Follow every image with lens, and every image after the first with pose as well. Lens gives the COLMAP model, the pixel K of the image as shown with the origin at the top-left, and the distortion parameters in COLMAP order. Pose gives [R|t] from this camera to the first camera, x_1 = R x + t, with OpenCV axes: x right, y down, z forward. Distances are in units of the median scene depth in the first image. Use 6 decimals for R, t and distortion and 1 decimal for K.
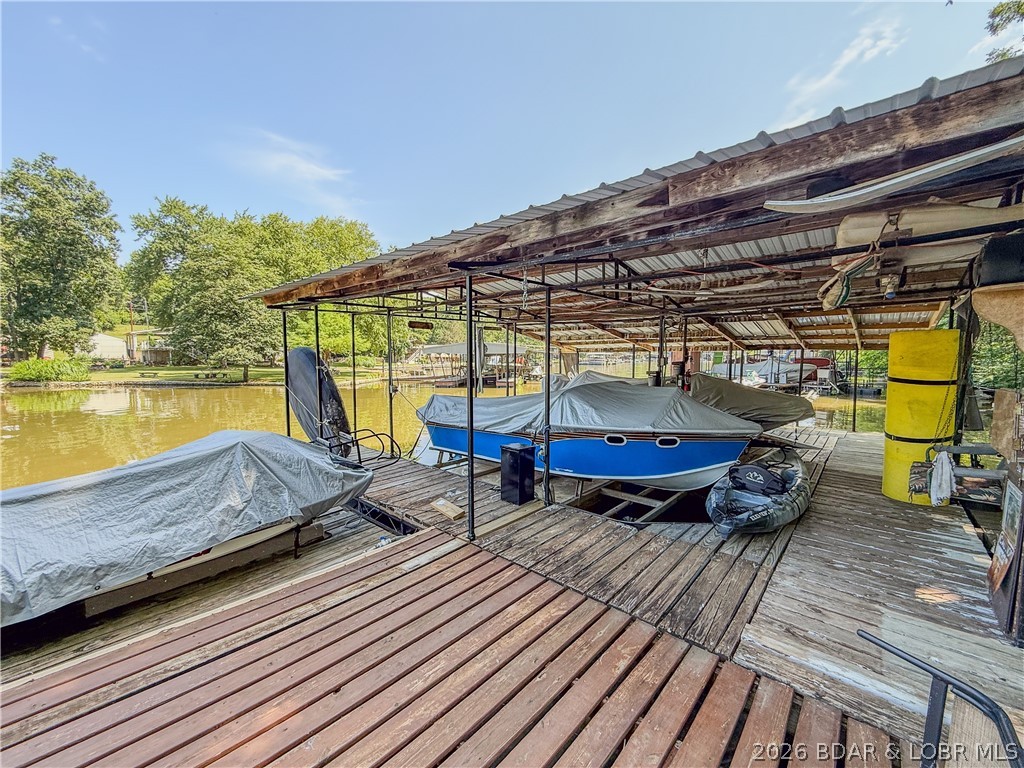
lens RADIAL K [[405.1, 0, 511.2], [0, 405.1, 383.2], [0, 0, 1]] dist [-0.000805, 0.000089]
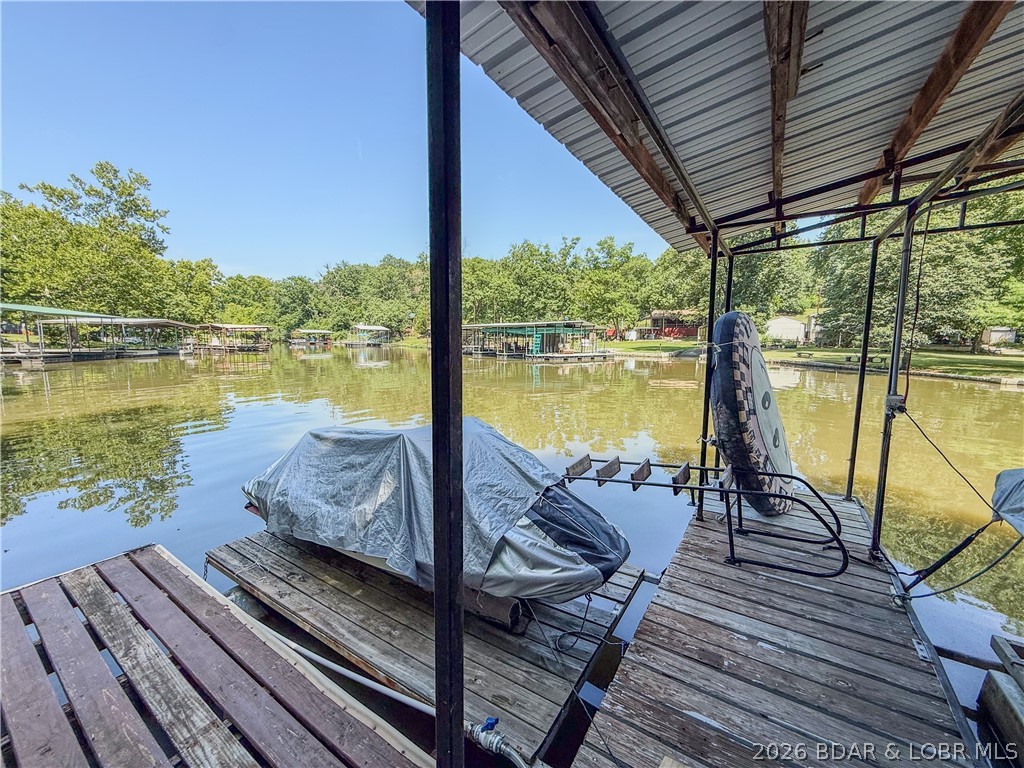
lens RADIAL K [[405.1, 0, 511.2], [0, 405.1, 383.2], [0, 0, 1]] dist [-0.000805, 0.000089]
pose [[0.156981, 0.112630, -0.981158, 0.009168], [-0.069417, 0.992277, 0.102800, -0.004167], [0.985159, 0.051972, 0.163587, 0.101596]]
